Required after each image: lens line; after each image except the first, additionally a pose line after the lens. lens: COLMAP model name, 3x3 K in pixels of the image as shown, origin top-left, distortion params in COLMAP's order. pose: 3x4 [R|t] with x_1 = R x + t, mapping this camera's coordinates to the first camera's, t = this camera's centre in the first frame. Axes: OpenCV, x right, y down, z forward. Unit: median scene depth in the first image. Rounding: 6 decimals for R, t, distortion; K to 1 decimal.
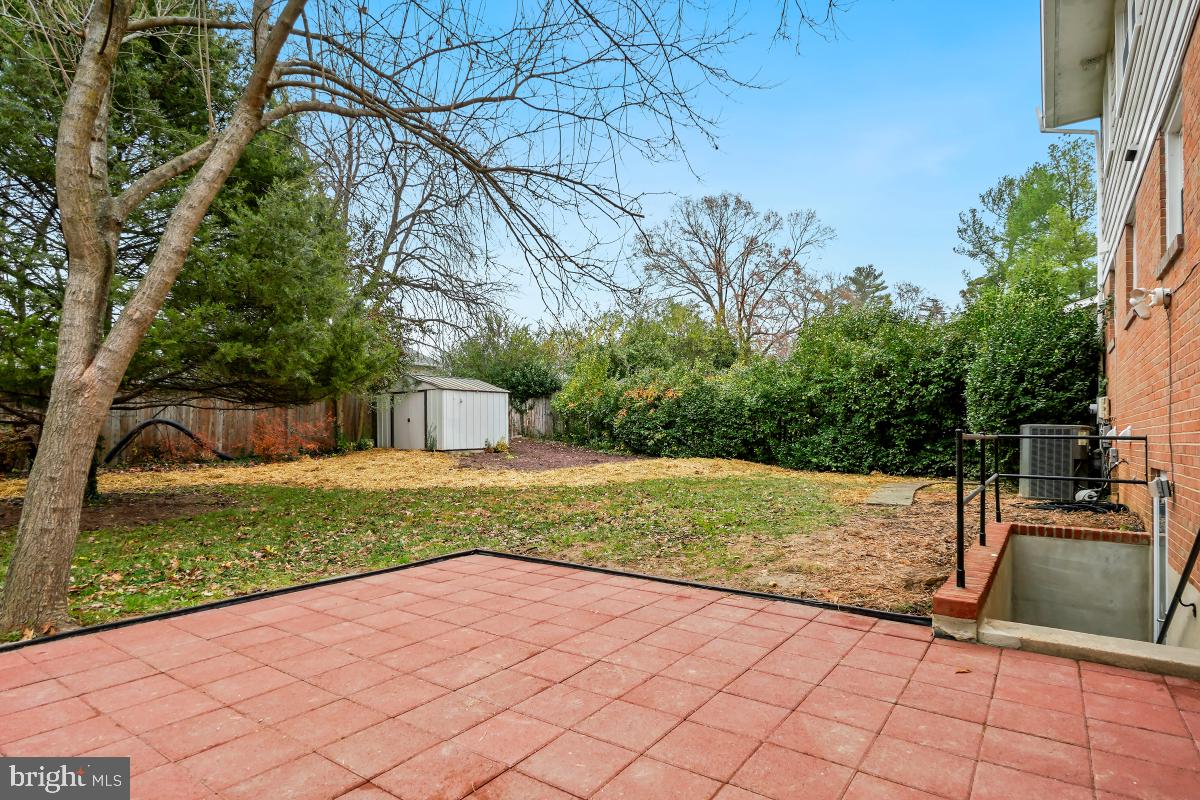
lens RADIAL K [[618.3, 0, 608.6], [0, 618.3, 431.1], [0, 0, 1]] dist [0.010188, -0.010116]
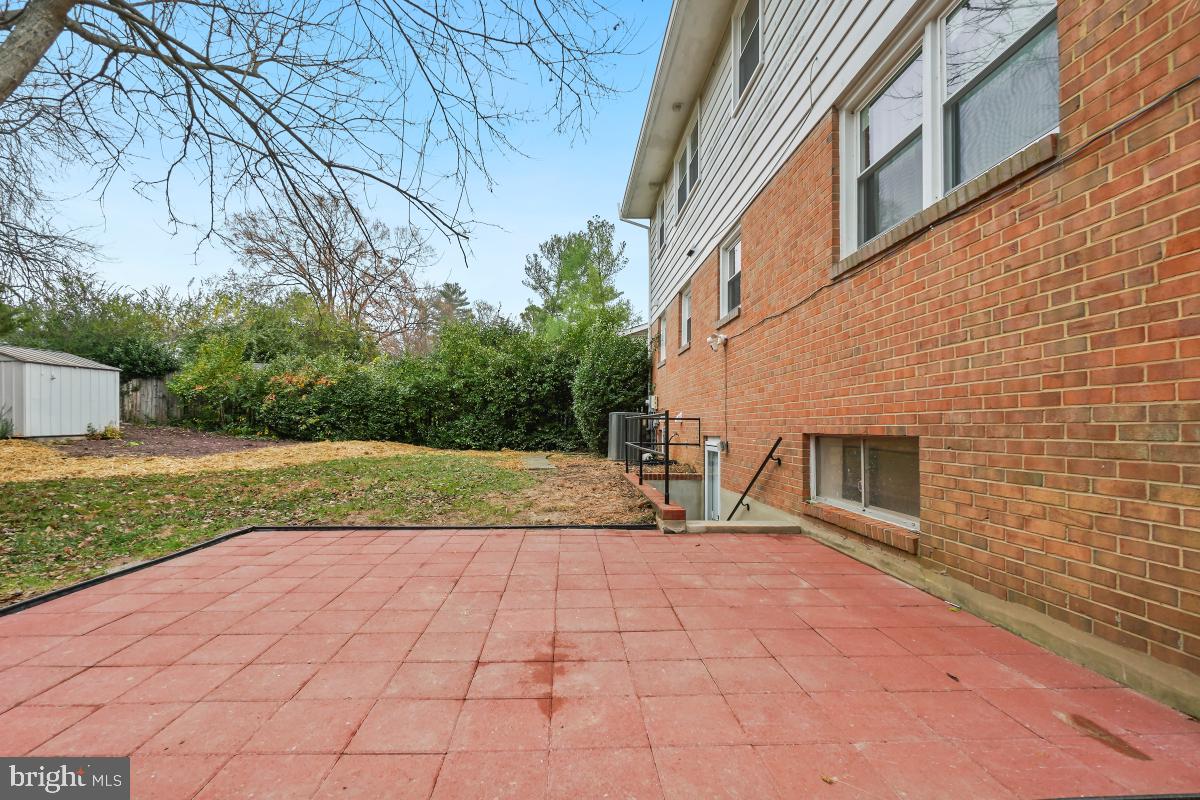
lens RADIAL K [[536.6, 0, 585.2], [0, 536.6, 426.9], [0, 0, 1]] dist [-0.000772, -0.000818]
pose [[0.801404, -0.003679, 0.598112, -0.112165], [-0.004665, 0.999912, 0.012401, 0.006119], [-0.598105, -0.012728, 0.801317, -0.005867]]
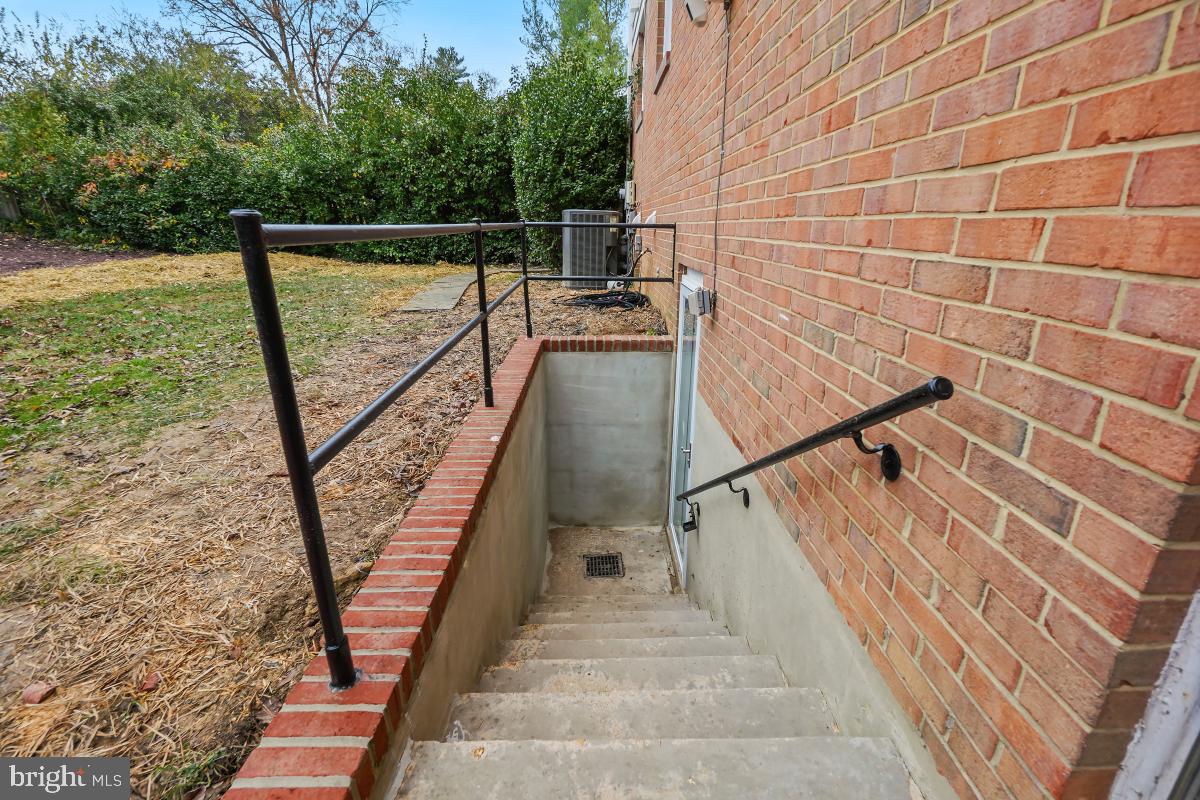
lens RADIAL K [[536.6, 0, 596.7], [0, 536.6, 403.9], [0, 0, 1]] dist [-0.000772, -0.000818]
pose [[0.810745, -0.191616, 0.553151, 0.129491], [-0.001438, 0.944257, 0.329207, -0.000166], [-0.585398, -0.267698, 0.765276, 0.170929]]
